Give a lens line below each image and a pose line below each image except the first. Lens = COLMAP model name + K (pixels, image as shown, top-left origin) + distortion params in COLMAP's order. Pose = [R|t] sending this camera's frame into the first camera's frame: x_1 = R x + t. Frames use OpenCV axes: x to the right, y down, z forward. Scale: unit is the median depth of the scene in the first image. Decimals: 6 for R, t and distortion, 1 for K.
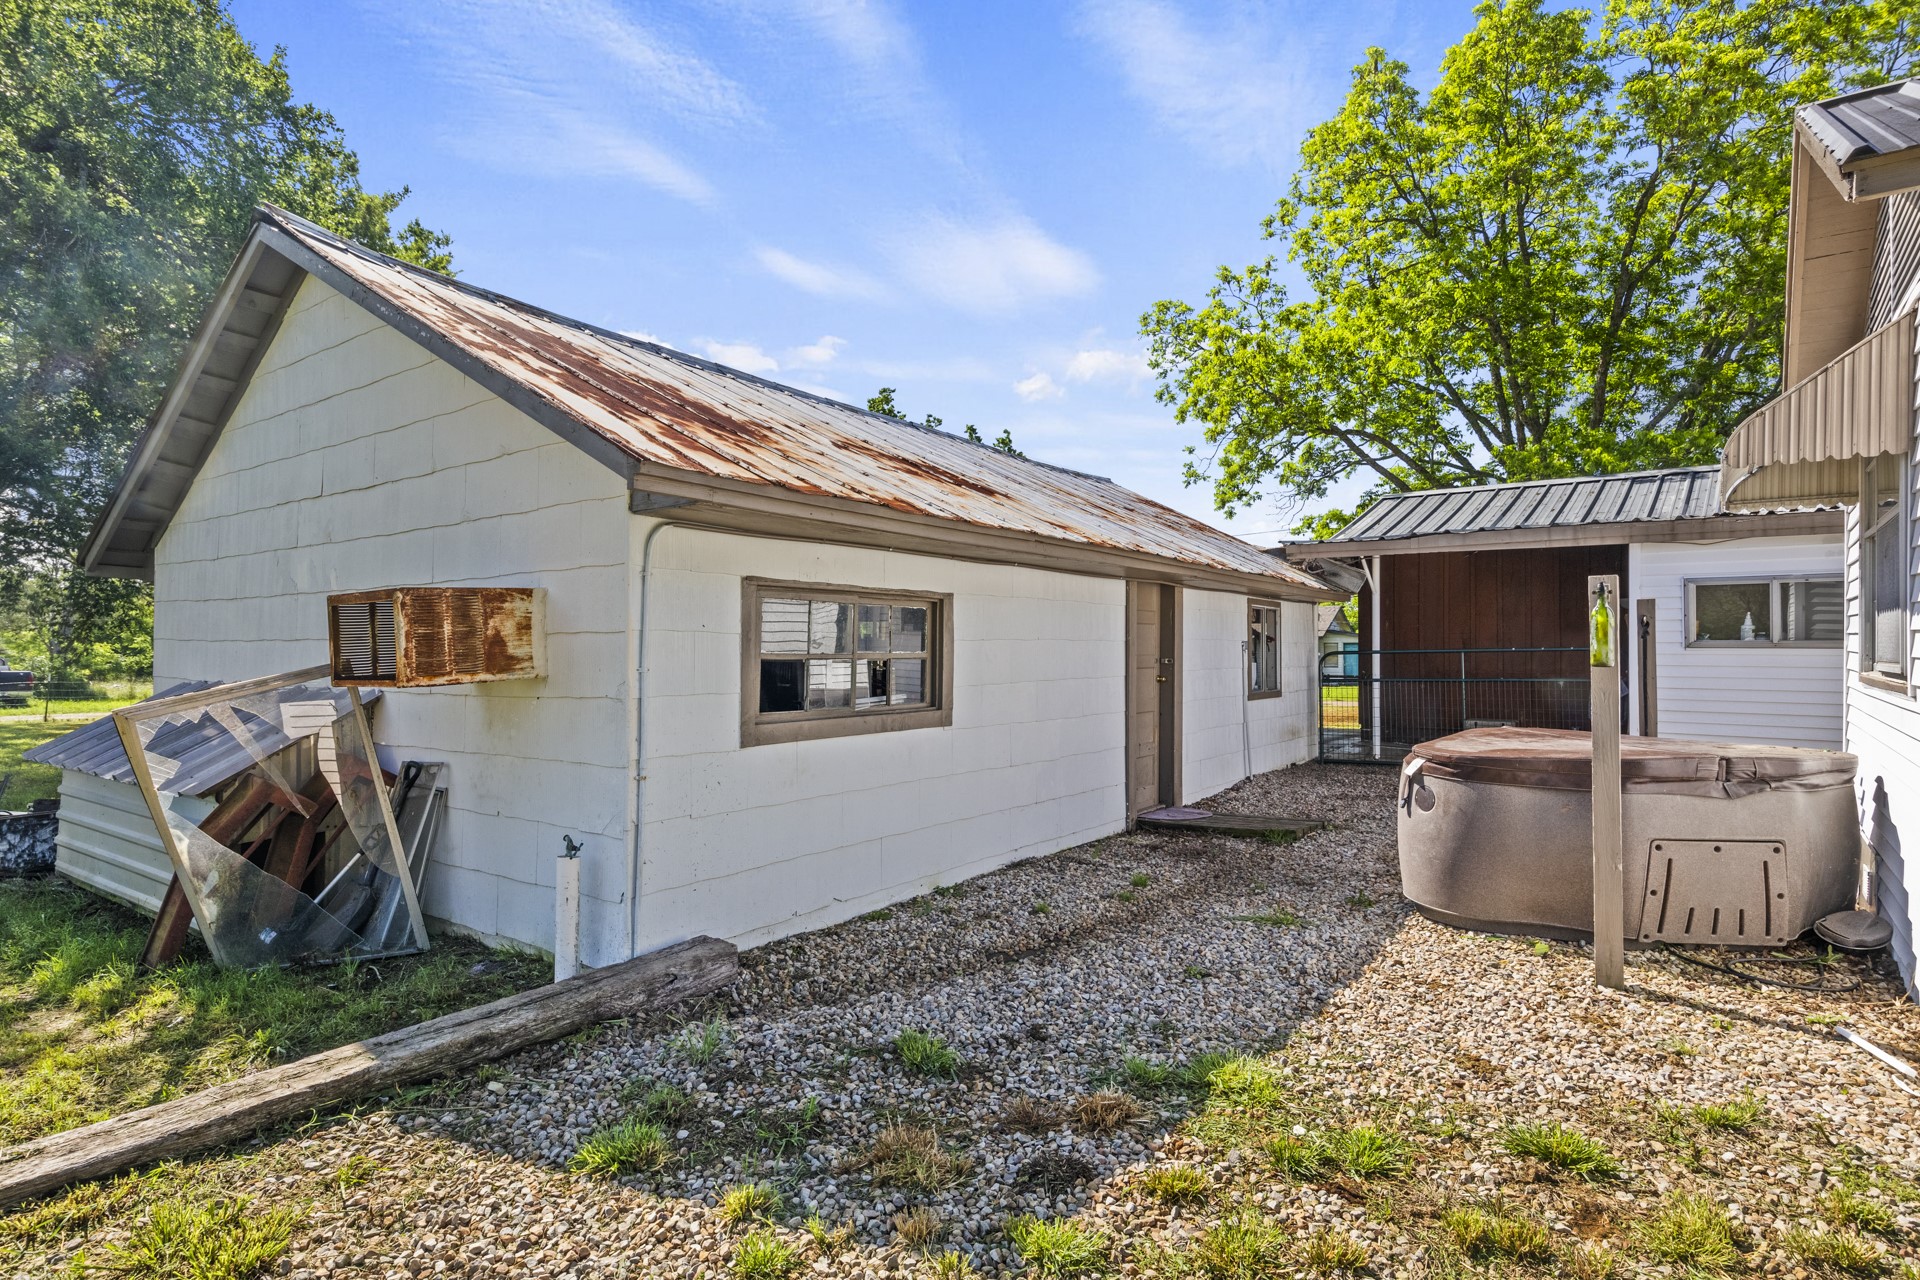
lens RADIAL K [[962.1, 0, 960.0], [0, 962.1, 640.0], [0, 0, 1]] dist [0.002444, 0.000206]
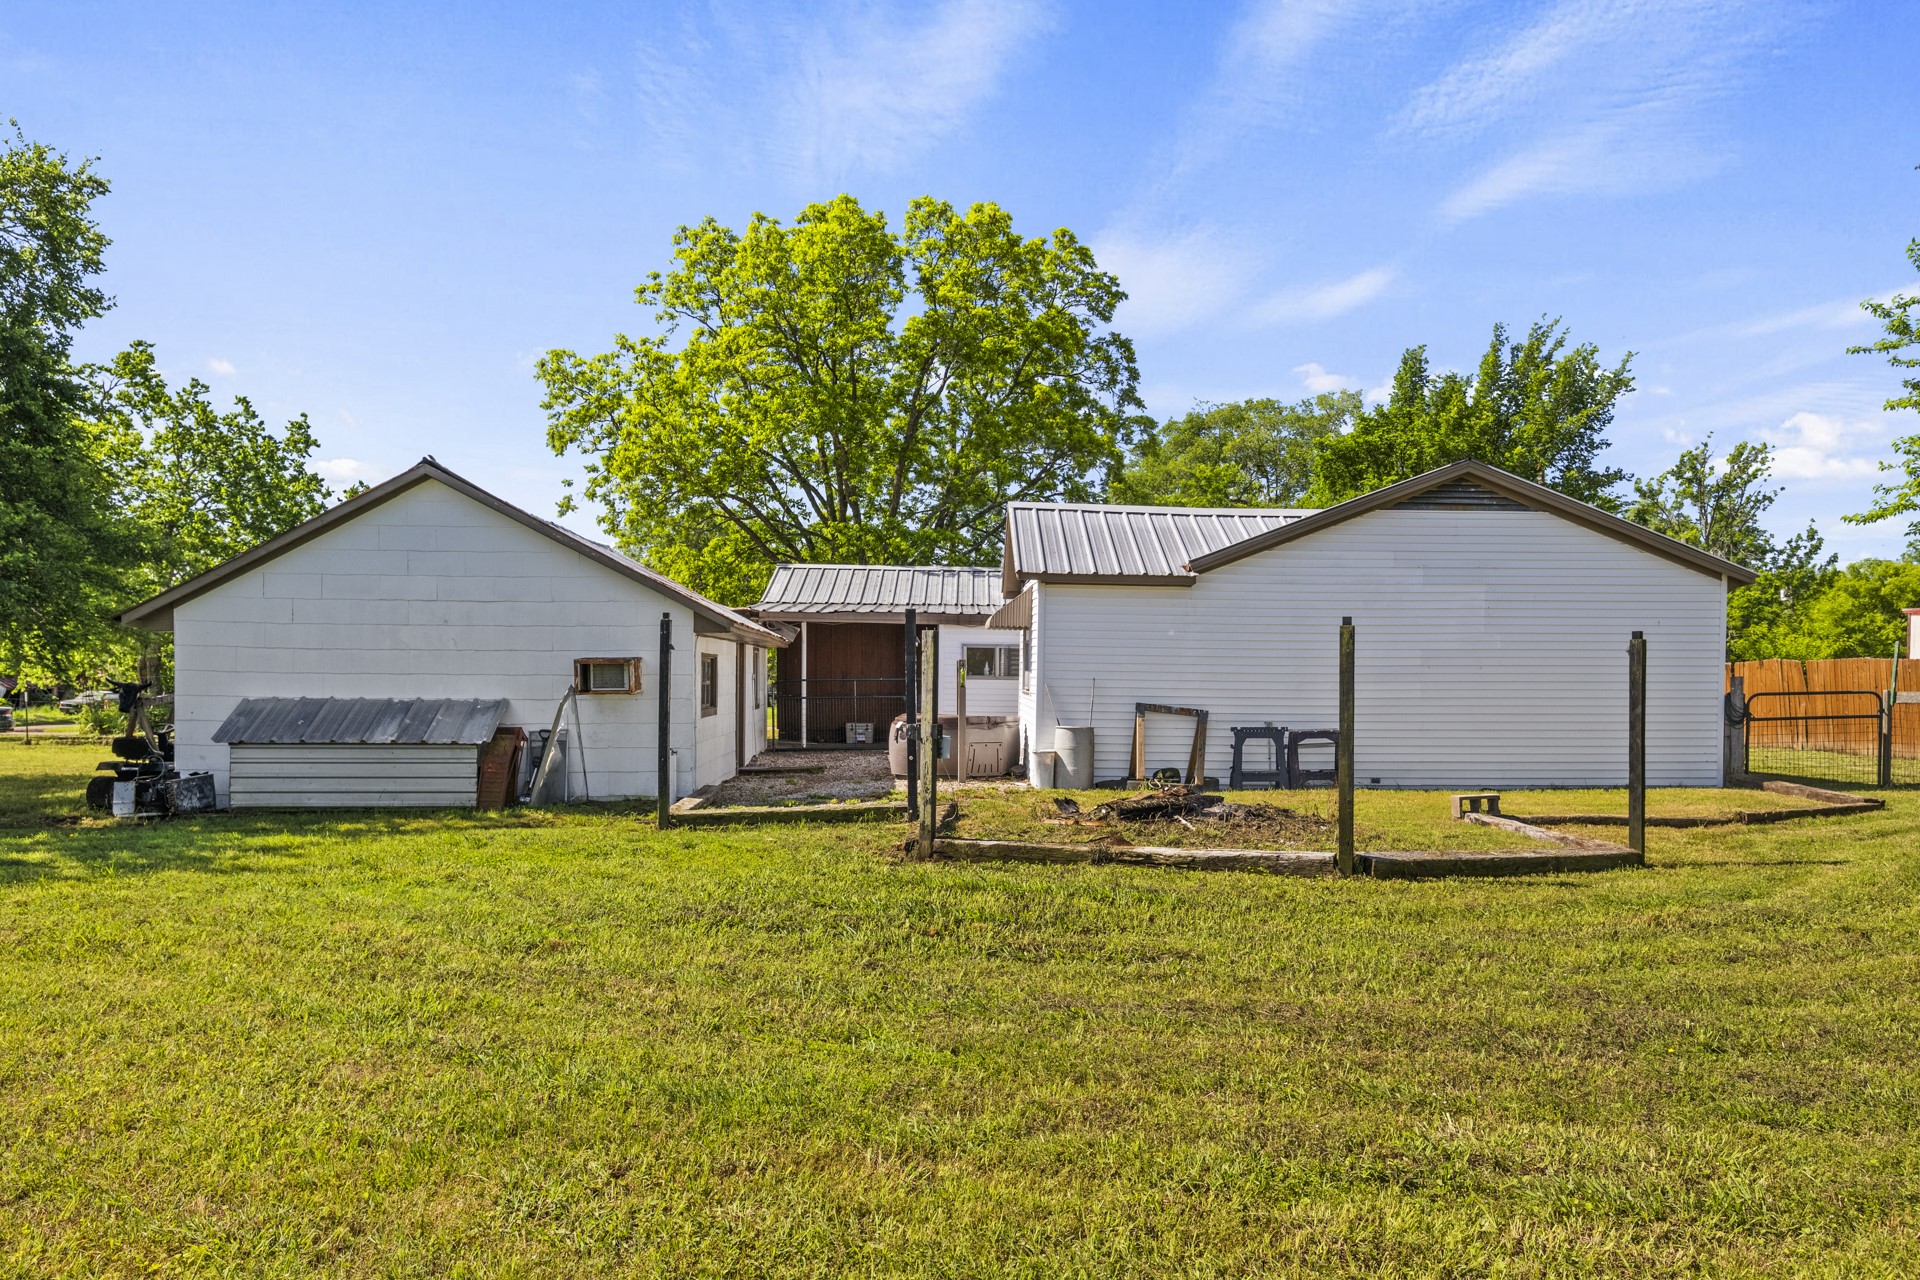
lens RADIAL K [[1131.8, 0, 988.9], [0, 1131.8, 679.8], [0, 0, 1]] dist [0.000693, -0.000549]
pose [[0.760730, -0.000156, 0.649068, -0.808762], [-0.012005, 0.999826, 0.014311, -0.025649], [-0.648957, -0.018679, 0.760596, -0.913901]]
